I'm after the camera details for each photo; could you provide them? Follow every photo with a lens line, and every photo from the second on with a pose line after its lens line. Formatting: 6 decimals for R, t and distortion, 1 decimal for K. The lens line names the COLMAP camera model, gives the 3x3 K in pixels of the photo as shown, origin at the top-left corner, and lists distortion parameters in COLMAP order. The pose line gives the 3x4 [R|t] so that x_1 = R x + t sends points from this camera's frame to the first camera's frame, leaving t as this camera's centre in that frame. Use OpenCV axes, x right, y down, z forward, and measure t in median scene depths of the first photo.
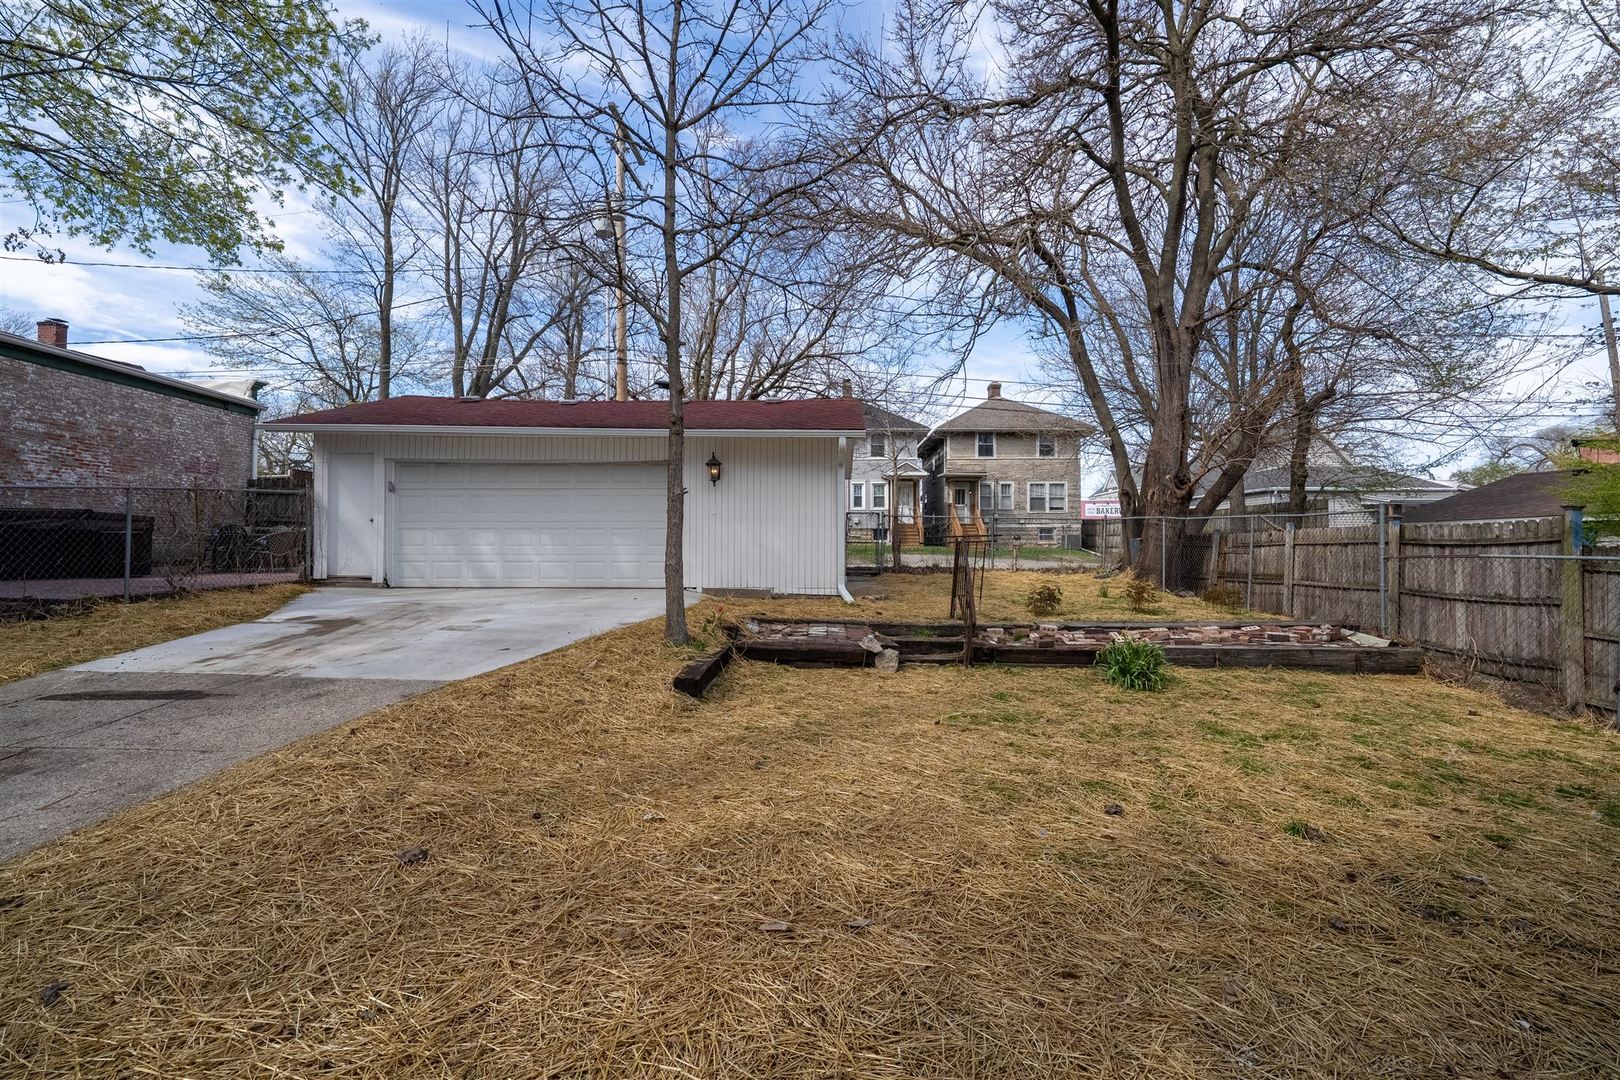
lens RADIAL K [[718.1, 0, 810.0], [0, 718.1, 540.0], [0, 0, 1]] dist [0.000449, -0.000012]
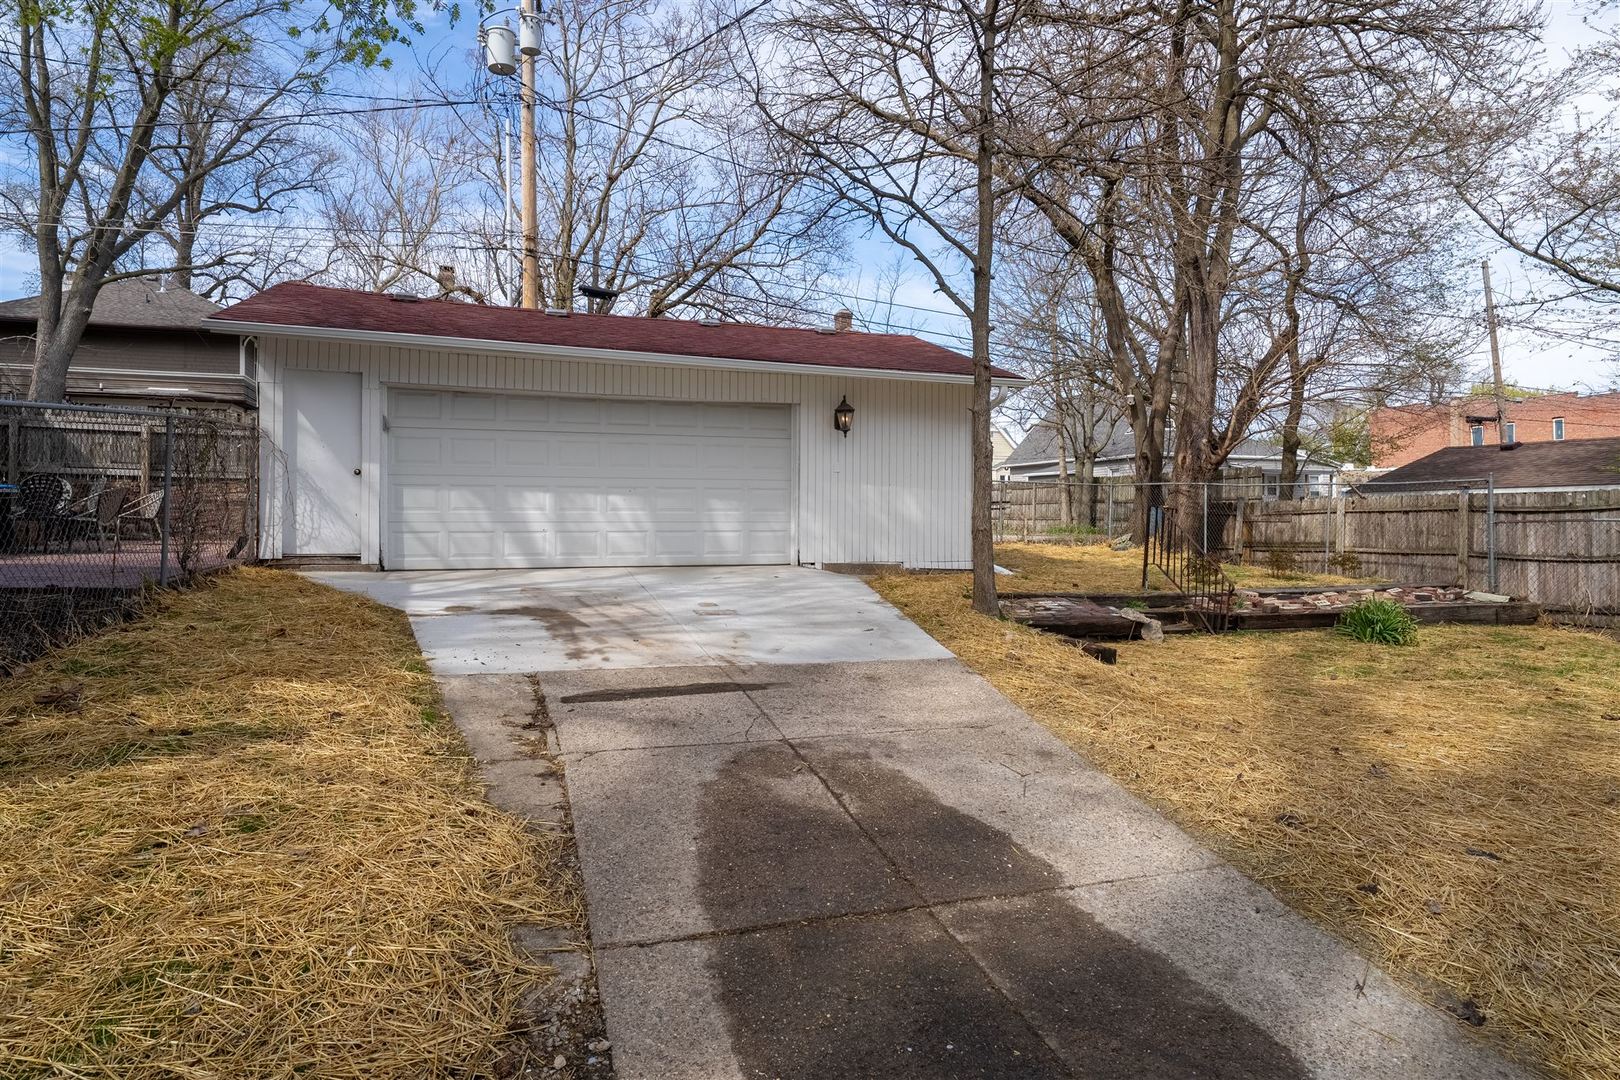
lens RADIAL K [[958.7, 0, 897.5], [0, 958.7, 525.0], [0, 0, 1]] dist [-0.007060, -0.002841]
pose [[0.932133, -0.002322, 0.362110, -0.463094], [-0.003950, 0.999855, 0.016579, 0.005560], [-0.362096, -0.016884, 0.931988, -0.036362]]
